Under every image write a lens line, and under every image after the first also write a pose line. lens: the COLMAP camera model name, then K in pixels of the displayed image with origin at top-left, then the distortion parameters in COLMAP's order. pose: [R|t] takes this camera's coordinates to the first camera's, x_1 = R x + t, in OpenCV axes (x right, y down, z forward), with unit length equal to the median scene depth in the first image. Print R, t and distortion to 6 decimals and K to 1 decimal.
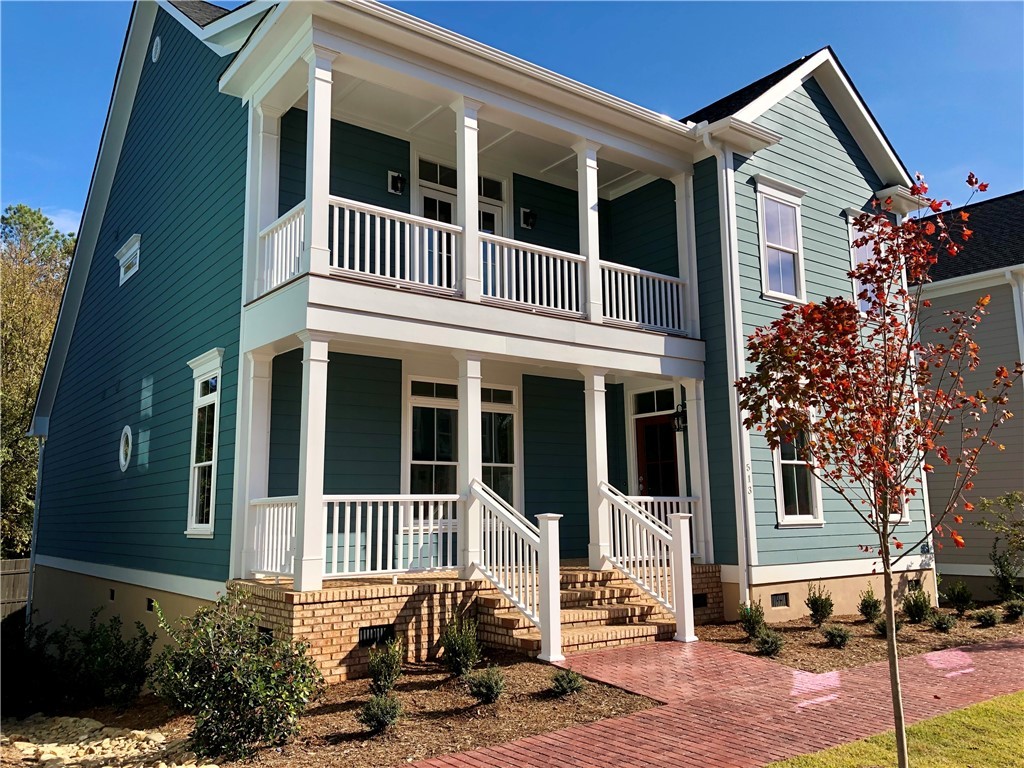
lens RADIAL K [[833.5, 0, 509.3], [0, 833.5, 382.8], [0, 0, 1]] dist [0.037643, -0.027739]
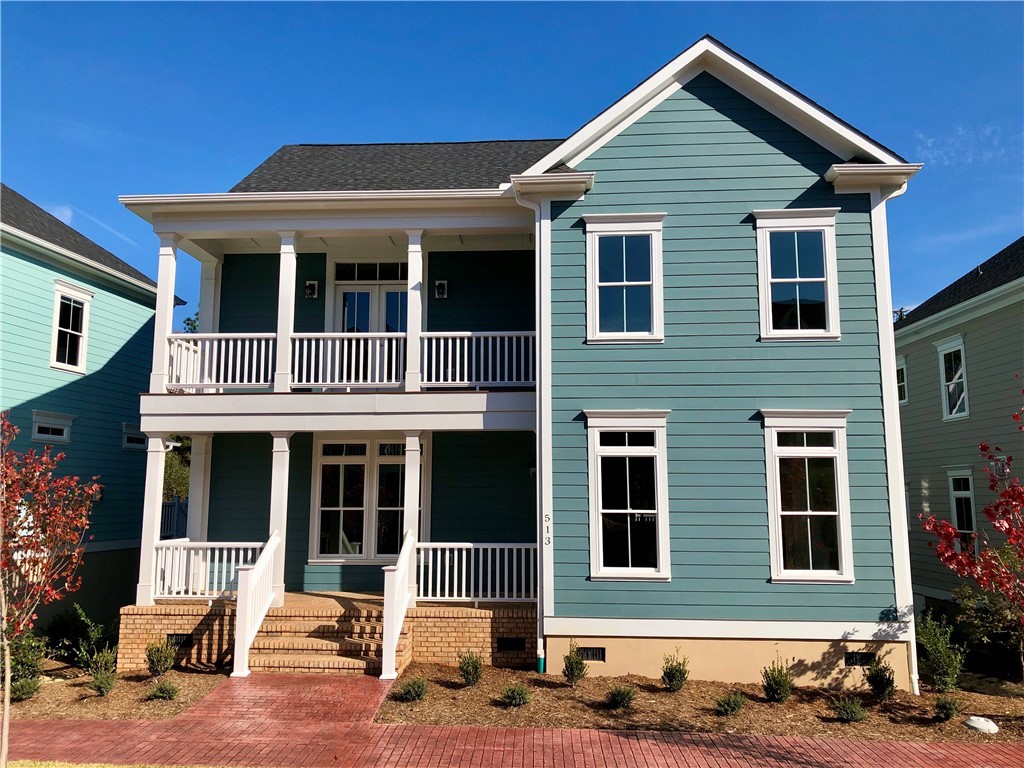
lens RADIAL K [[833.5, 0, 509.6], [0, 833.5, 382.7], [0, 0, 1]] dist [0.037643, -0.027739]
pose [[0.755265, -0.070053, -0.651665, 1.113702], [0.092045, 0.995755, -0.000364, -0.081388], [0.648924, -0.059708, 0.758507, 0.255974]]
